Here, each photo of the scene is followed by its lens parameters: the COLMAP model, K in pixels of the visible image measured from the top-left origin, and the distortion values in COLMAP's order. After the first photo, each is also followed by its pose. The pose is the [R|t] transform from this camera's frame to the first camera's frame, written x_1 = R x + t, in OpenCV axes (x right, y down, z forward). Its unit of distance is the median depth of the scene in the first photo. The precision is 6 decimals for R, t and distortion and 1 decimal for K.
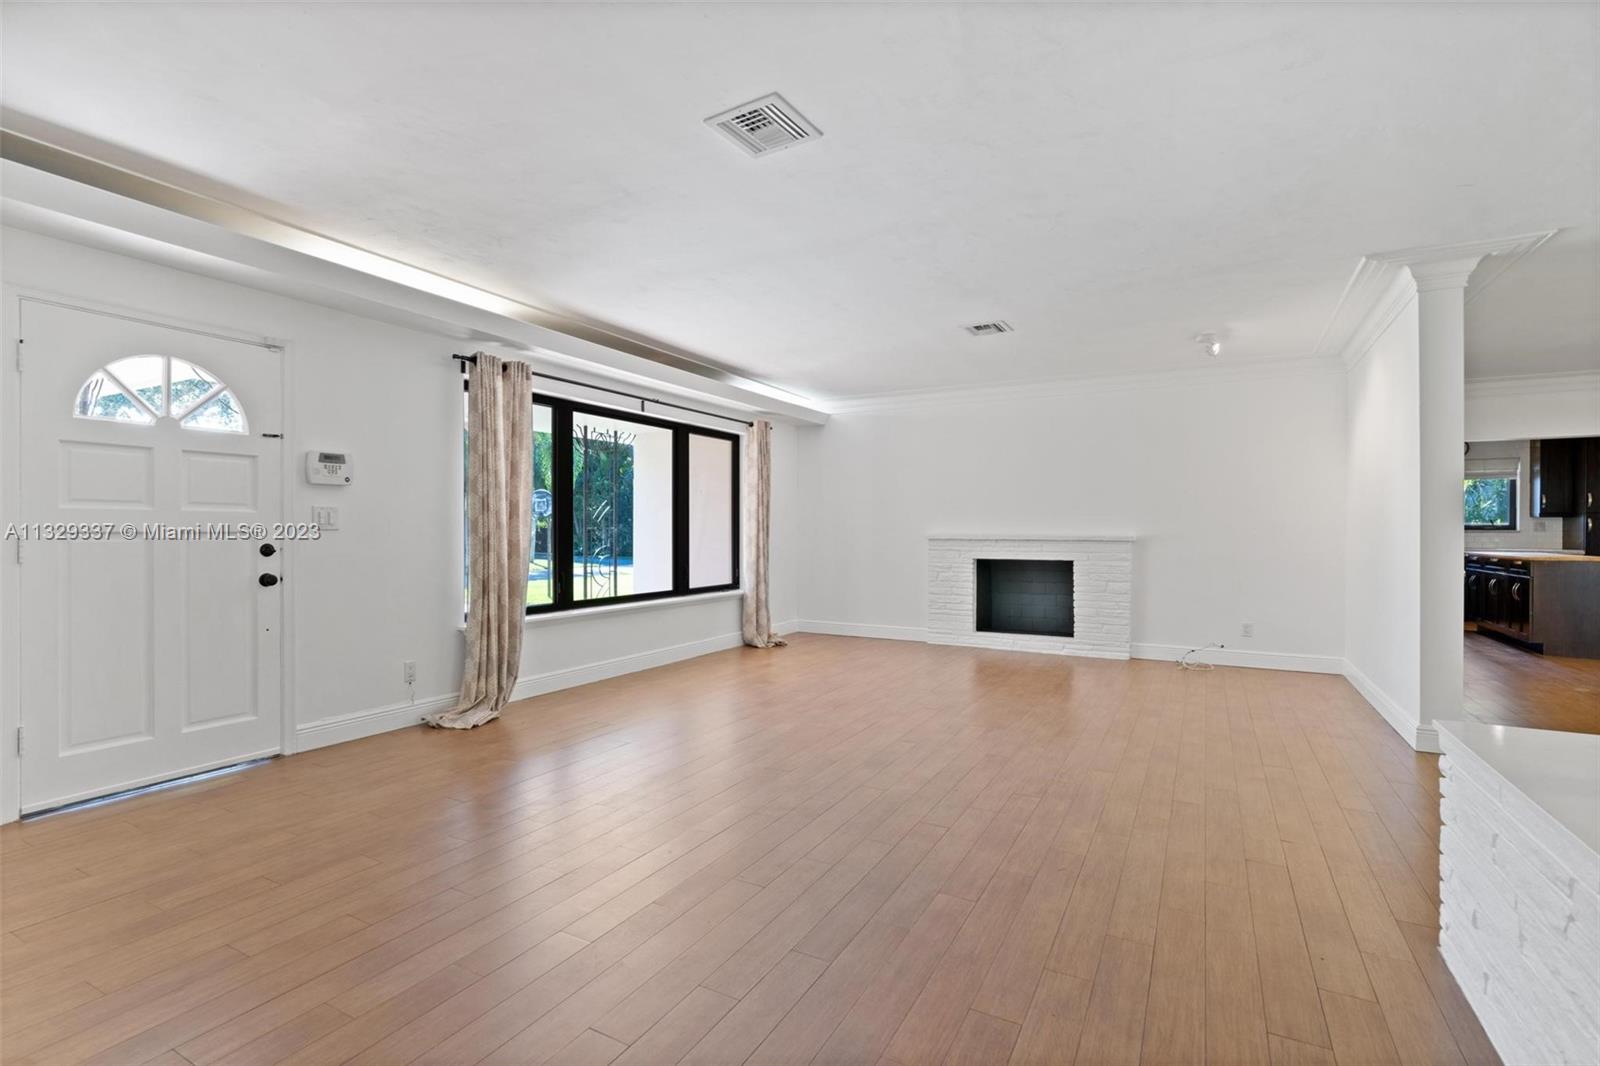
lens RADIAL K [[728.1, 0, 810.9], [0, 728.1, 530.1], [0, 0, 1]] dist [-0.011524, 0.004165]
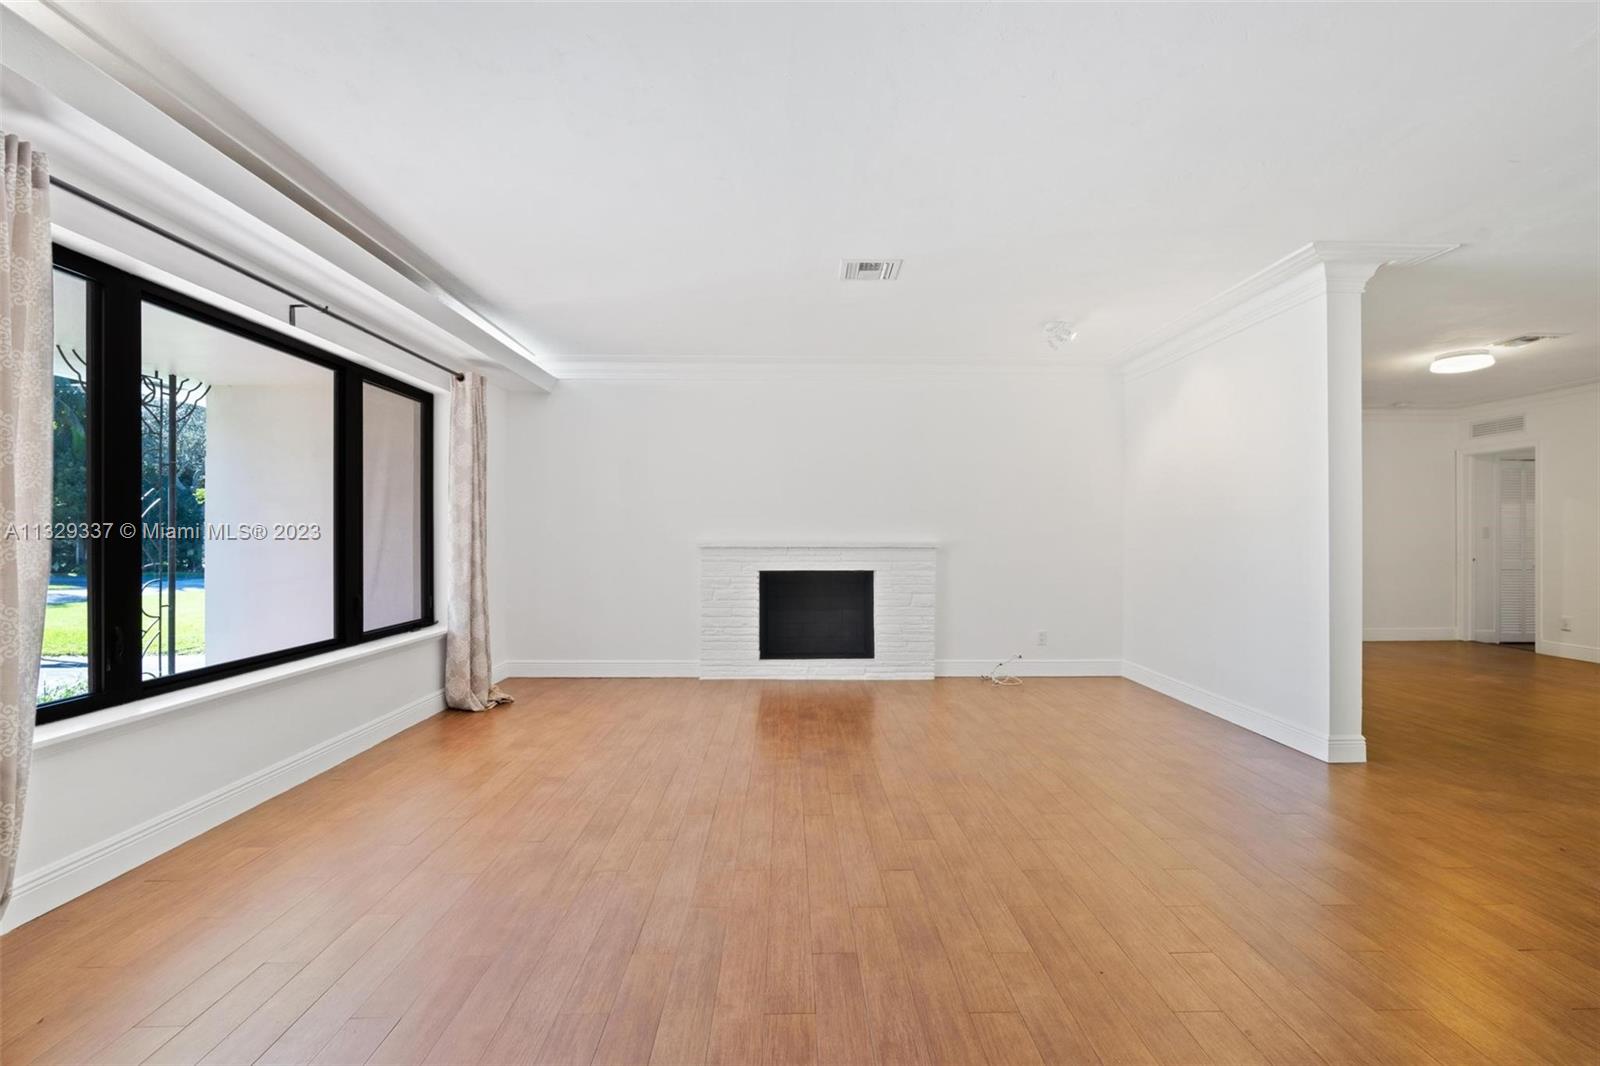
lens RADIAL K [[728.1, 0, 806.0], [0, 728.1, 531.5], [0, 0, 1]] dist [-0.011524, 0.004165]
pose [[0.869525, 0.001848, 0.493885, -0.137413], [0.000883, 0.999986, -0.005296, -0.000681], [-0.493888, 0.005041, 0.869511, 0.270876]]
